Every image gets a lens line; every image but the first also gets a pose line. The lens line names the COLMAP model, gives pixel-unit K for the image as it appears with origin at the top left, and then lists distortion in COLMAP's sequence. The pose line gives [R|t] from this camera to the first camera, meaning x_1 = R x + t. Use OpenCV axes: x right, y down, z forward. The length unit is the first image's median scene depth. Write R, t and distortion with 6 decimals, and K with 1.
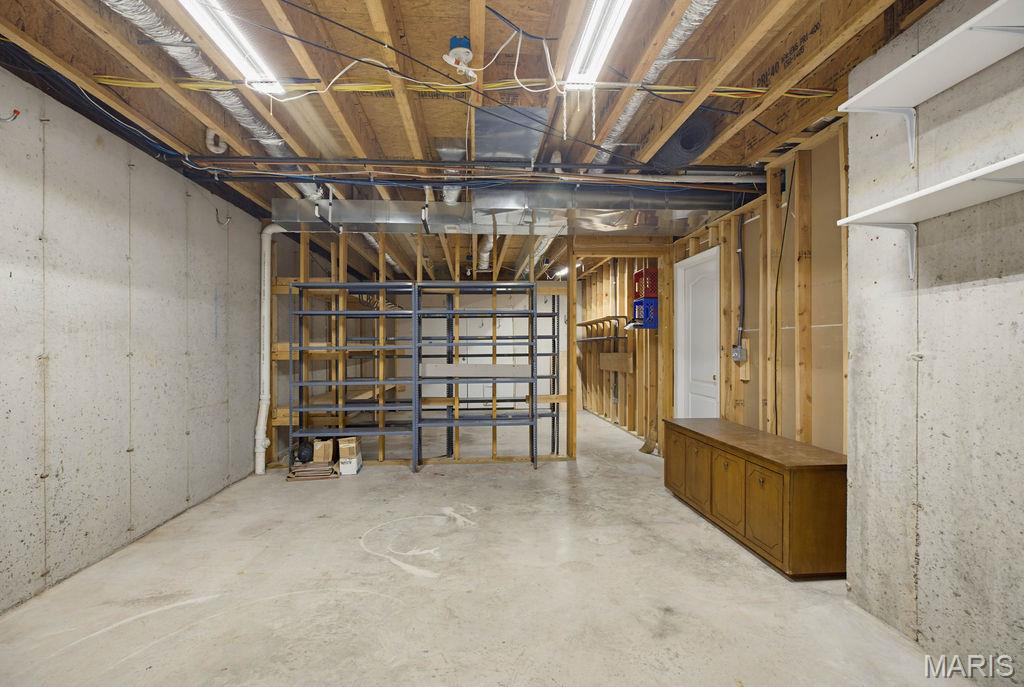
lens RADIAL K [[472.5, 0, 508.7], [0, 472.5, 344.1], [0, 0, 1]] dist [-0.016611, -0.000923]
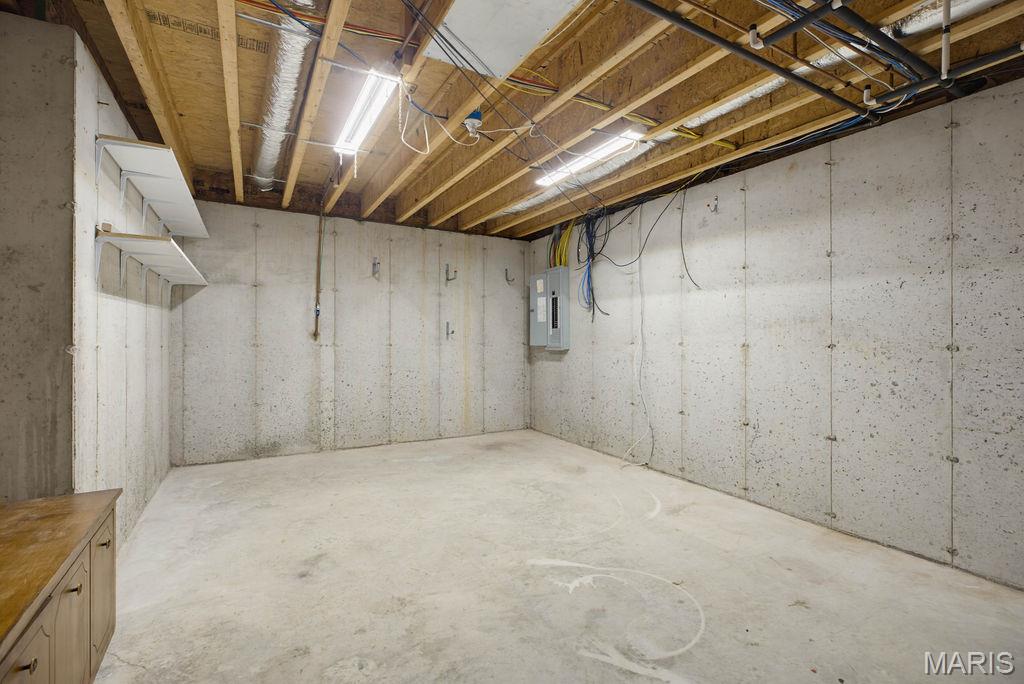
lens RADIAL K [[472.5, 0, 508.9], [0, 472.5, 339.7], [0, 0, 1]] dist [-0.016611, -0.000923]
pose [[-0.906251, 0.001557, -0.422737, 0.293481], [0.002222, 0.999997, -0.001080, 0.008894], [0.422734, -0.001918, -0.906252, 1.771620]]
